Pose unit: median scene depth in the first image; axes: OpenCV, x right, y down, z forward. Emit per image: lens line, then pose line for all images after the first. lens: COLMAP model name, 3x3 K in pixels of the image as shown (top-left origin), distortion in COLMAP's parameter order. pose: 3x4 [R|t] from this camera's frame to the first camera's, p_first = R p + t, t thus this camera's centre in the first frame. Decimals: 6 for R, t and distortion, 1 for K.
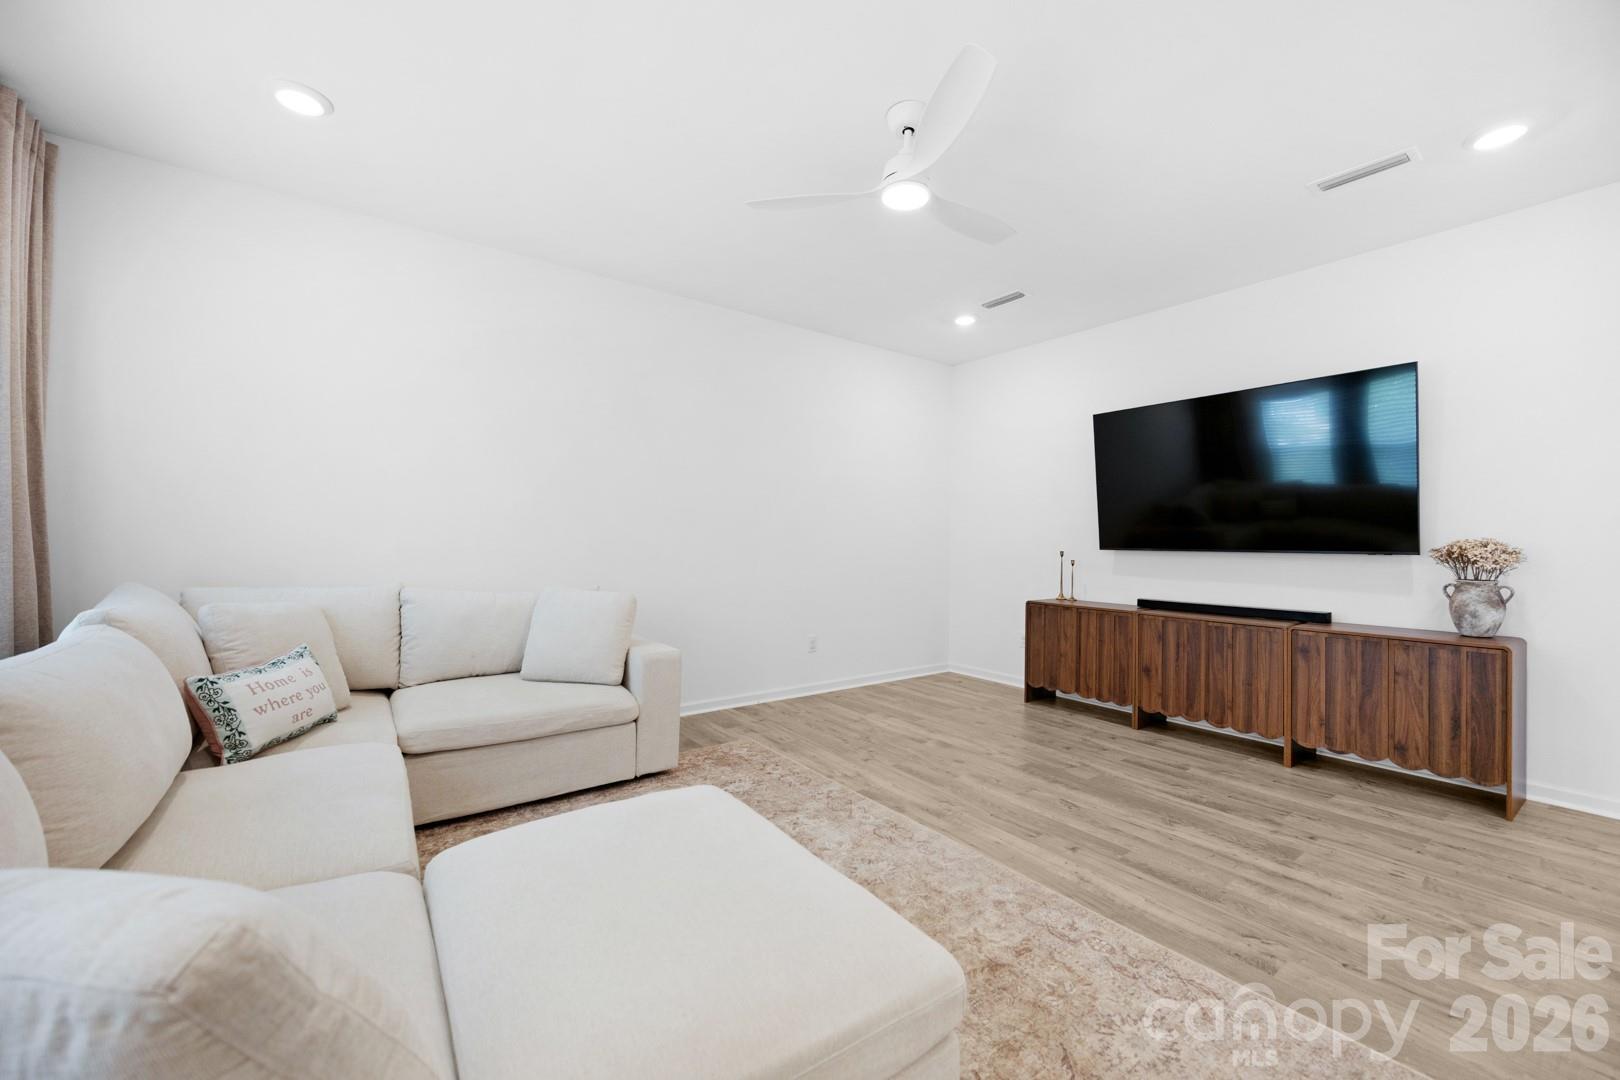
lens RADIAL K [[634.1, 0, 804.2], [0, 634.1, 536.7], [0, 0, 1]] dist [0.003636, -0.002312]
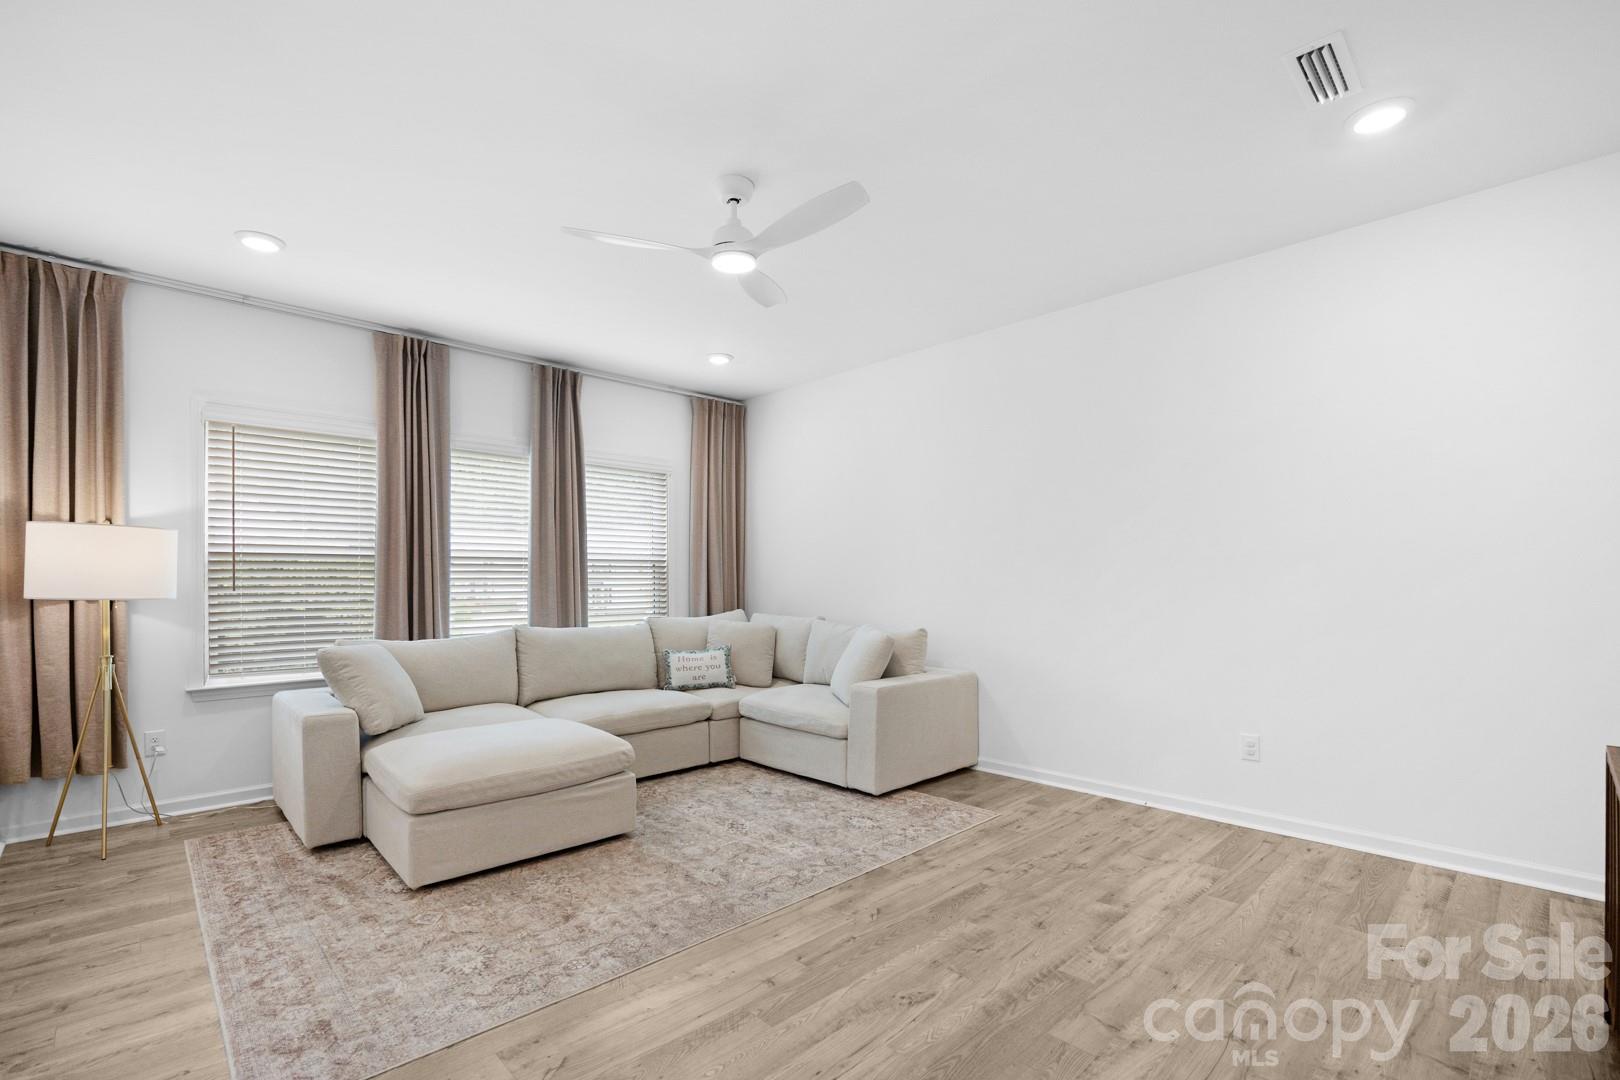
lens RADIAL K [[708.8, 0, 805.5], [0, 708.8, 580.7], [0, 0, 1]] dist [-0.010551, -0.000811]
pose [[0.132406, -0.015752, -0.991070, 1.038425], [0.013497, 0.999810, -0.014088, 0.011268], [0.991104, -0.011511, 0.132593, 0.749837]]
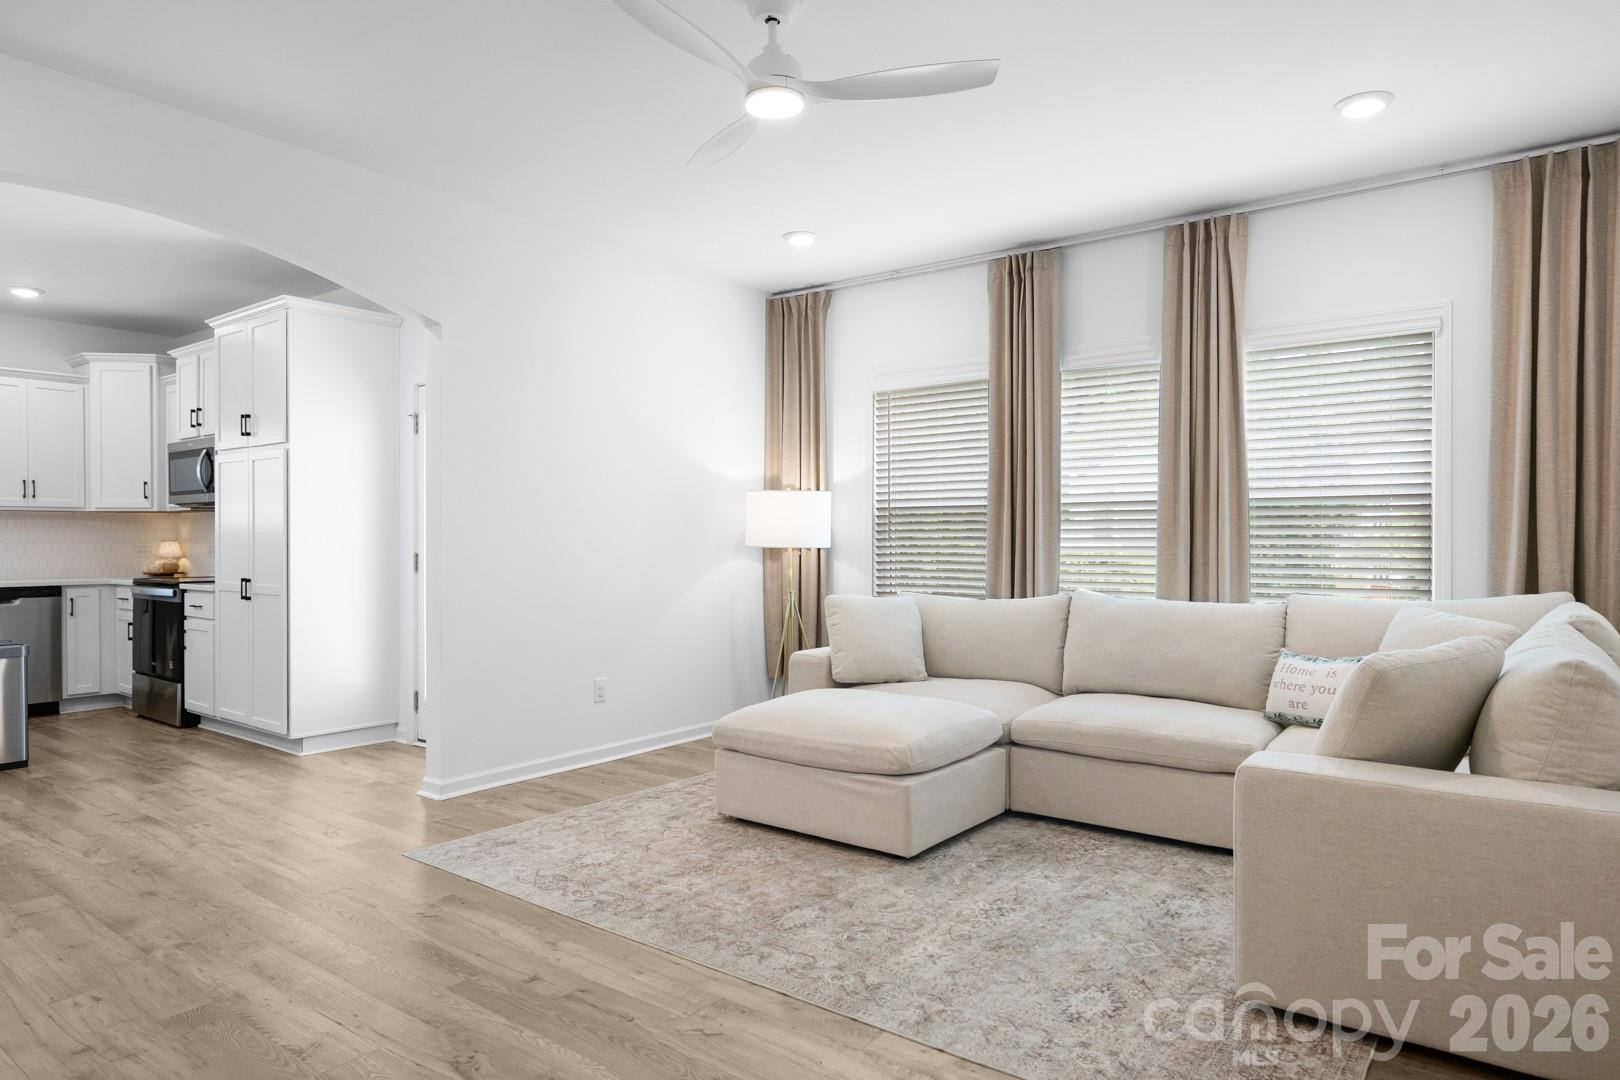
lens RADIAL K [[962.5, 0, 820.9], [0, 962.5, 547.2], [0, 0, 1]] dist [-0.004815, -0.003571]
pose [[-0.952181, -0.008714, -0.305410, 0.360415], [-0.007947, 0.999961, -0.003755, 0.016372], [0.305431, -0.001149, -0.952213, 1.683981]]
